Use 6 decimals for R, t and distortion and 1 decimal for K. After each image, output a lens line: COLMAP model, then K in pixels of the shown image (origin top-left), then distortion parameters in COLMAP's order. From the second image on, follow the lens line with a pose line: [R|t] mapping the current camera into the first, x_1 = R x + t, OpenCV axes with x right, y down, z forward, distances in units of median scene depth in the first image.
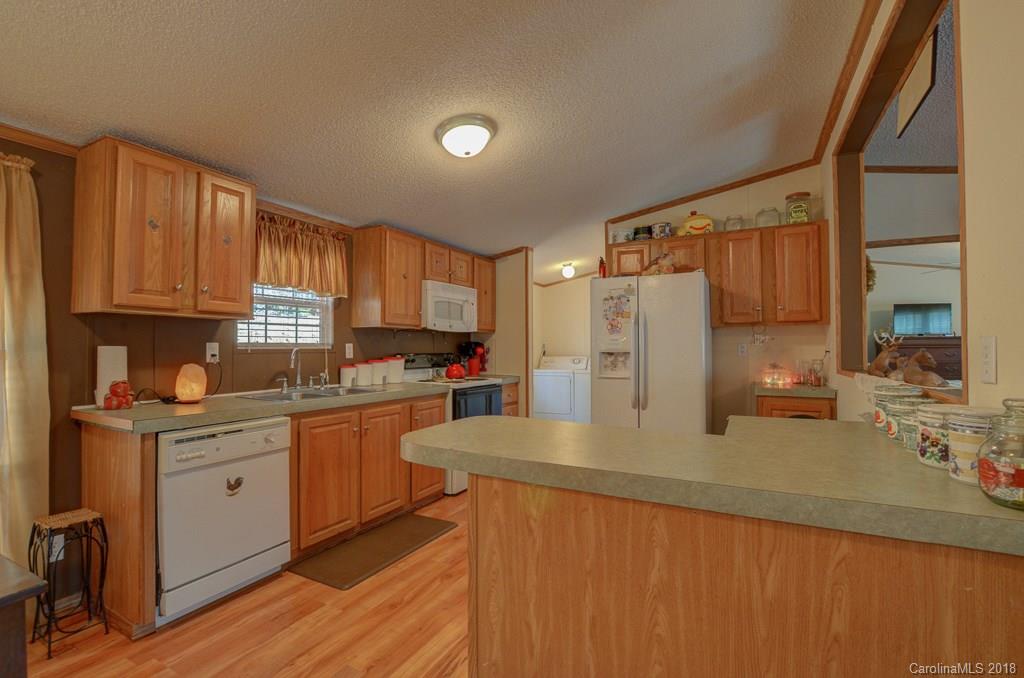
lens RADIAL K [[464.1, 0, 503.8], [0, 464.1, 342.2], [0, 0, 1]] dist [-0.034018, 0.004839]
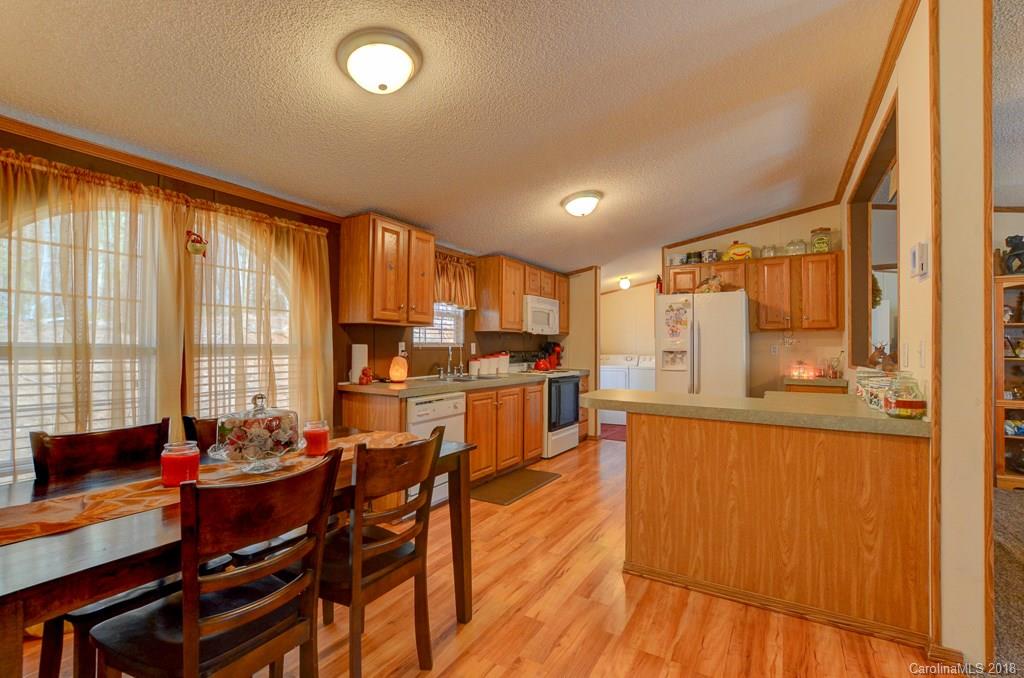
lens RADIAL K [[461.1, 0, 504.4], [0, 461.1, 342.1], [0, 0, 1]] dist [-0.016436, 0.004555]
pose [[0.998517, 0.005743, -0.054137, -0.204025], [-0.005674, 0.999983, 0.001420, -0.003105], [0.054145, -0.001111, 0.998532, -0.393826]]
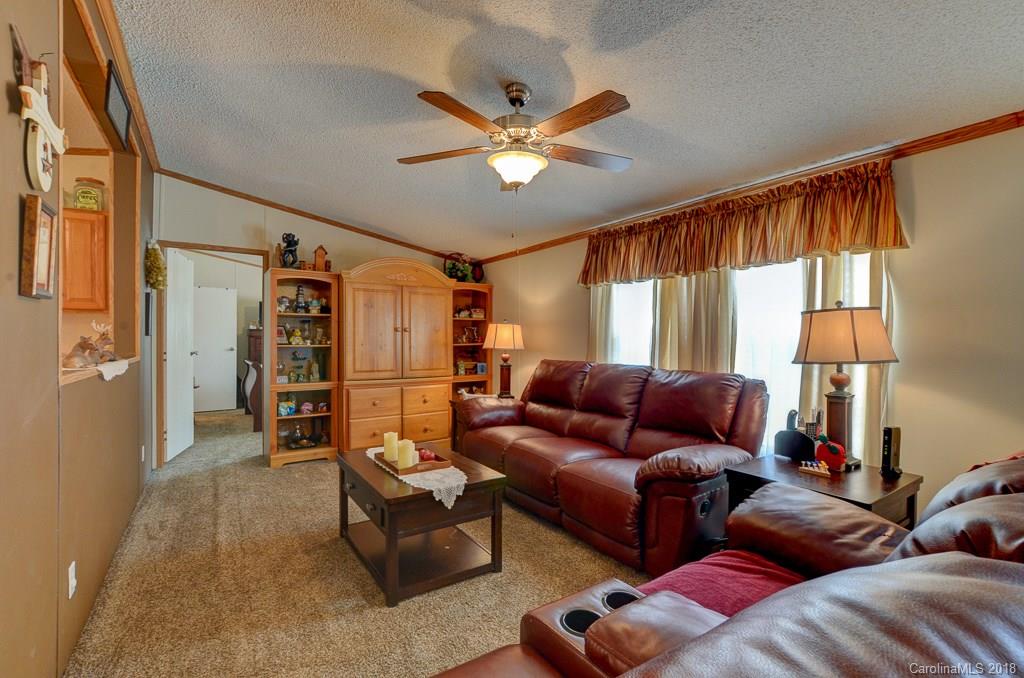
lens RADIAL K [[461.1, 0, 504.4], [0, 461.1, 342.1], [0, 0, 1]] dist [-0.016436, 0.004555]
pose [[0.480821, -0.003138, 0.876813, 0.250958], [-0.013768, 0.999843, 0.011129, 0.001415], [-0.876710, -0.017423, 0.480703, -0.300537]]
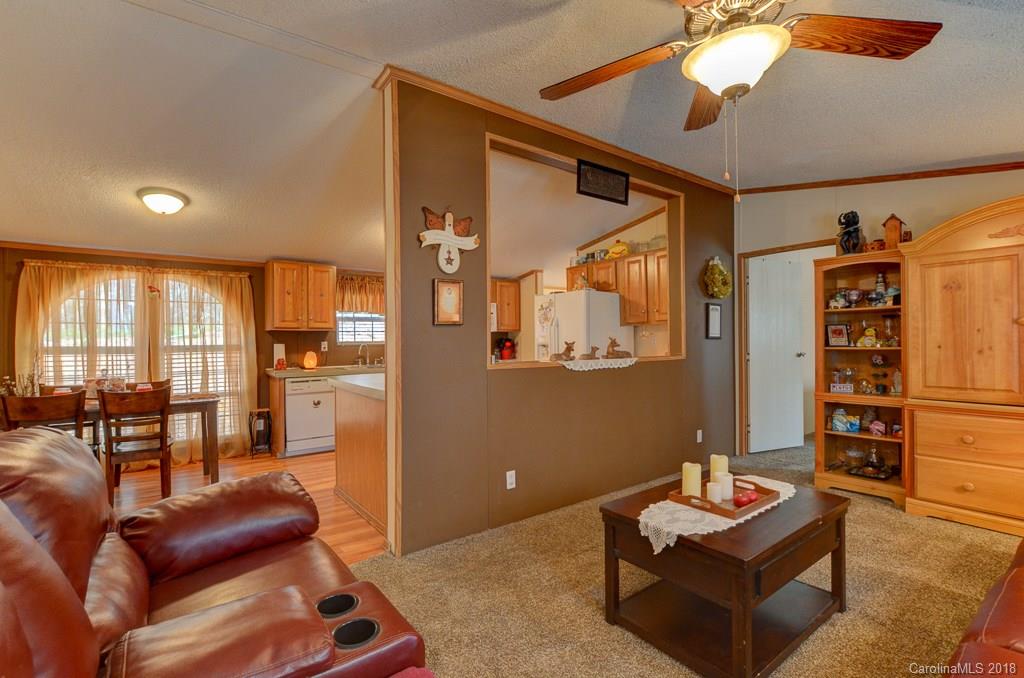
lens RADIAL K [[461.1, 0, 504.4], [0, 461.1, 342.1], [0, 0, 1]] dist [-0.016436, 0.004555]
pose [[0.899376, -0.011088, -0.437034, 0.908903], [0.016450, 0.999829, 0.008484, -0.001823], [0.436865, -0.014820, 0.899405, -0.474518]]
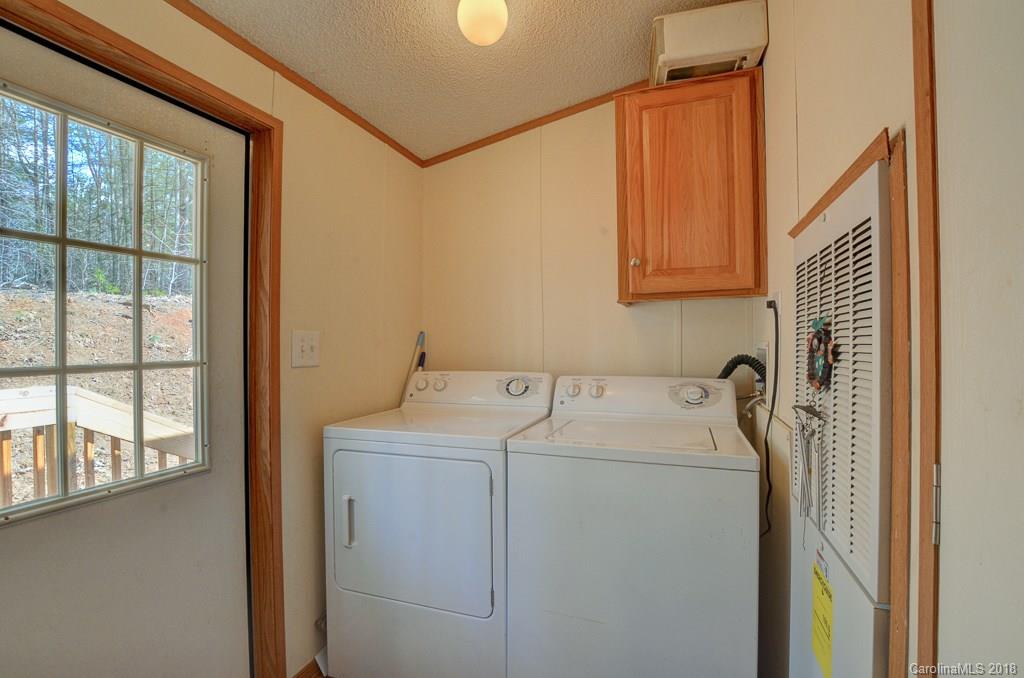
lens RADIAL K [[464.1, 0, 503.8], [0, 464.1, 342.2], [0, 0, 1]] dist [-0.034018, 0.004839]
pose [[0.992374, -0.005849, 0.123127, 0.233987], [0.004578, 0.999933, 0.010604, 0.016771], [-0.123181, -0.009959, 0.992334, 1.475024]]
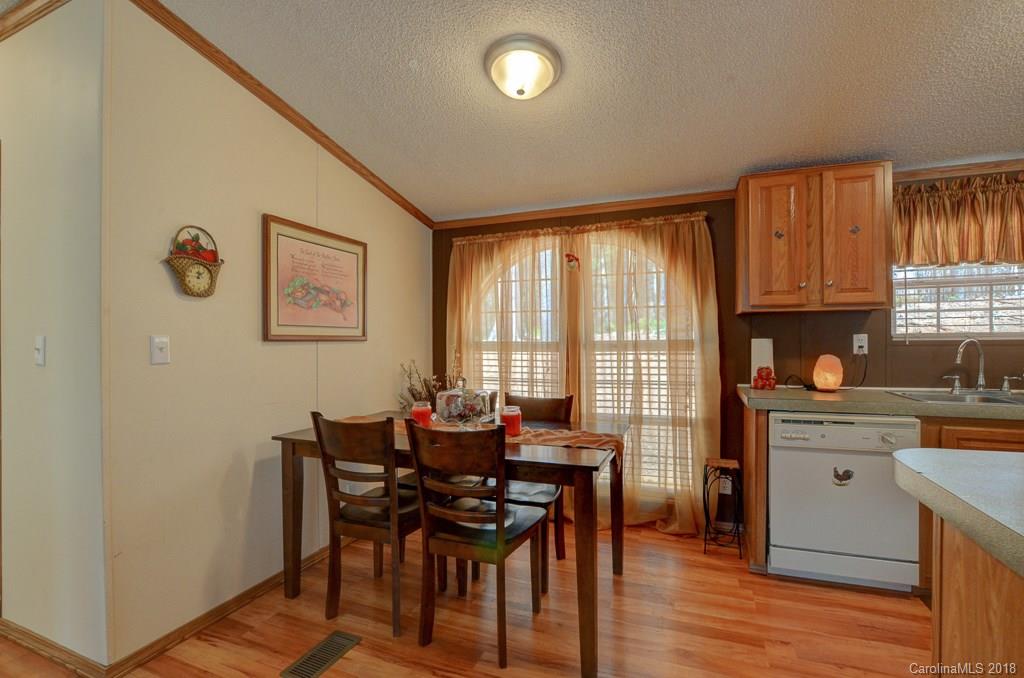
lens RADIAL K [[464.1, 0, 503.8], [0, 464.1, 342.2], [0, 0, 1]] dist [-0.034018, 0.004839]
pose [[0.108108, -0.001713, -0.994138, 0.228648], [0.016579, 0.999863, 0.000080, 0.004761], [0.994001, -0.016491, 0.108122, 0.112678]]
